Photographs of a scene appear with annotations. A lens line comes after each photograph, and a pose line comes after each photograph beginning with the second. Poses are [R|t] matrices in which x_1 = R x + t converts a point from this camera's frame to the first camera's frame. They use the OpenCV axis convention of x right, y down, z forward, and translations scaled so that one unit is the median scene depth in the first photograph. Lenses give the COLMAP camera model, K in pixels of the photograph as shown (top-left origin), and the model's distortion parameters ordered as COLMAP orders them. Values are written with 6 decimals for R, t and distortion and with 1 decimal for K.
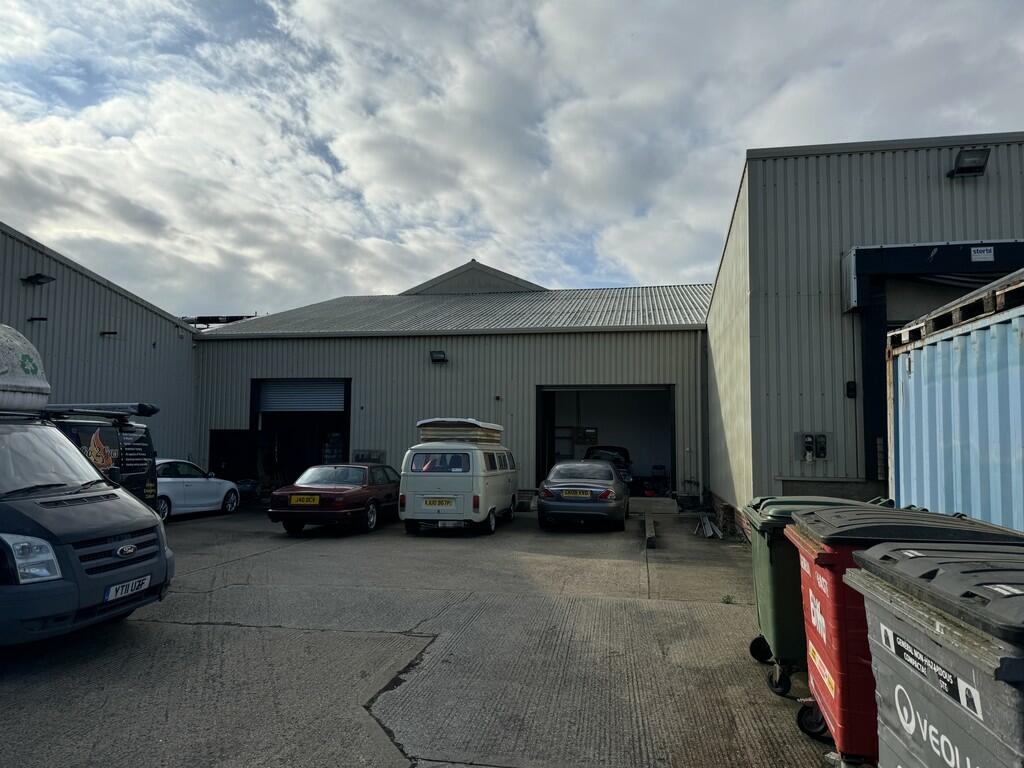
lens RADIAL K [[701.5, 0, 516.0], [0, 701.5, 388.4], [0, 0, 1]] dist [0.112378, -0.125309]
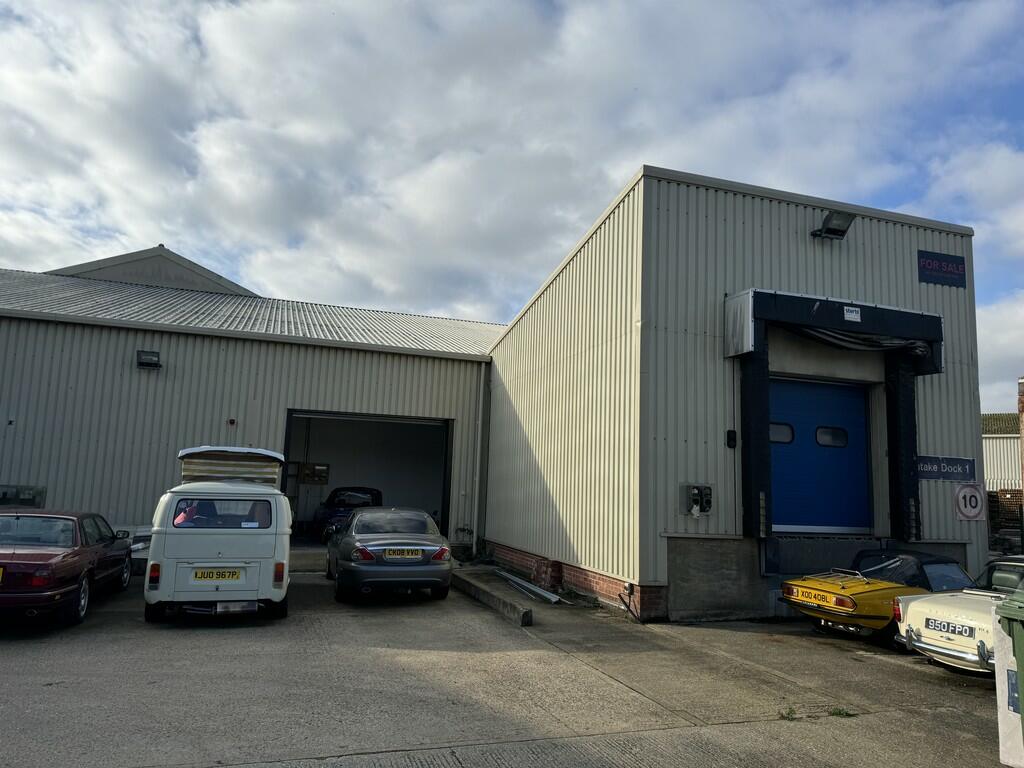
lens RADIAL K [[701.5, 0, 516.0], [0, 701.5, 388.4], [0, 0, 1]] dist [0.112378, -0.125309]
pose [[0.879333, 0.090464, 0.467536, -0.191500], [-0.066581, 0.995502, -0.067397, 0.014918], [-0.471530, 0.028135, 0.881401, 0.271884]]
